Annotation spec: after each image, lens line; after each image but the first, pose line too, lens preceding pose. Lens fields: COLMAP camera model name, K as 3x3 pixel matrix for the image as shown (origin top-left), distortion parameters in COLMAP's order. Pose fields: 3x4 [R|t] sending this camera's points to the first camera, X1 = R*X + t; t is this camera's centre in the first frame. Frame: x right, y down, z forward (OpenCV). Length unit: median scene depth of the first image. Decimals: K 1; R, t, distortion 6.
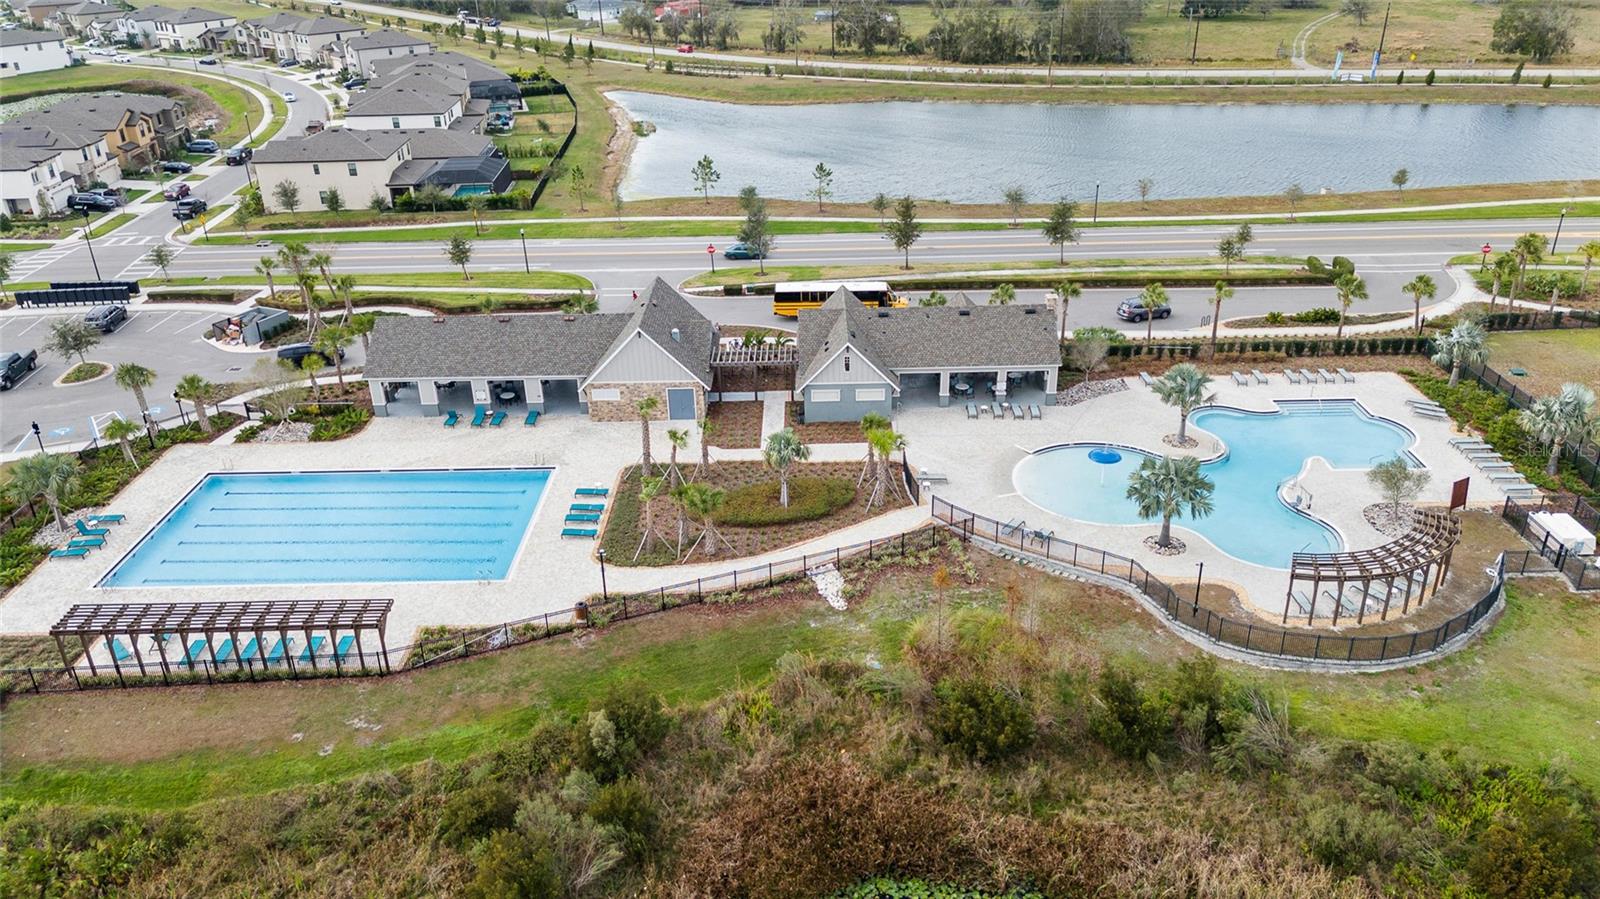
lens RADIAL K [[1178.8, 0, 806.0], [0, 1178.8, 438.0], [0, 0, 1]] dist [0.077397, -0.073147]
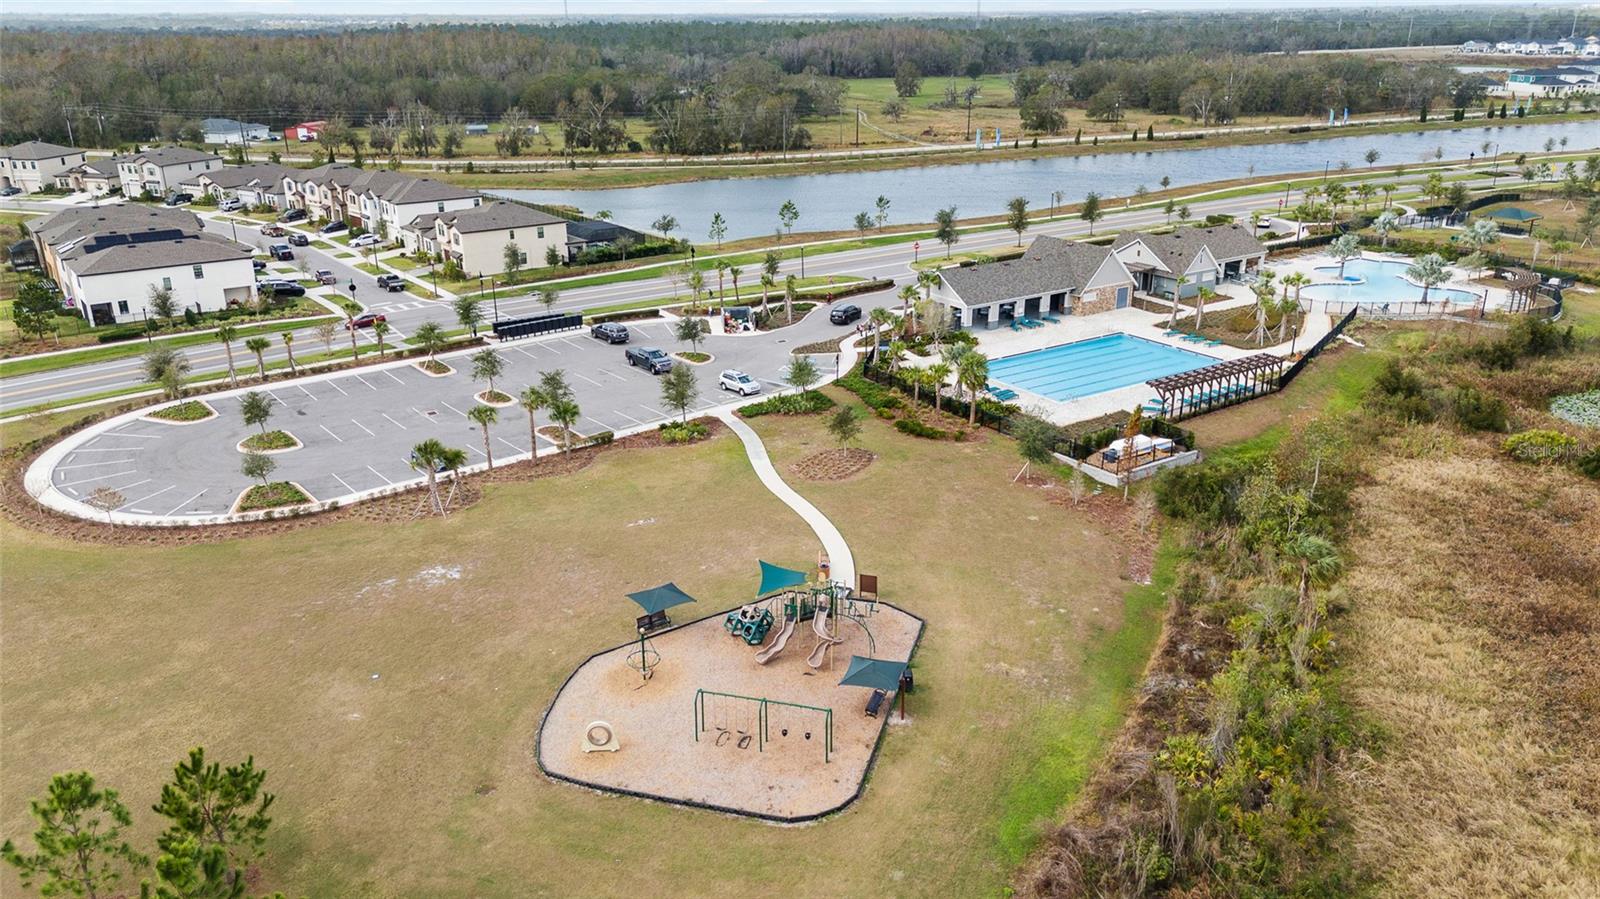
lens RADIAL K [[1178.8, 0, 806.0], [0, 1178.8, 438.0], [0, 0, 1]] dist [0.077397, -0.073147]
pose [[0.832053, -0.173882, 0.526737, -1.331272], [0.229507, 0.972421, -0.041529, 0.122996], [-0.504989, 0.155444, 0.849013, -0.116838]]
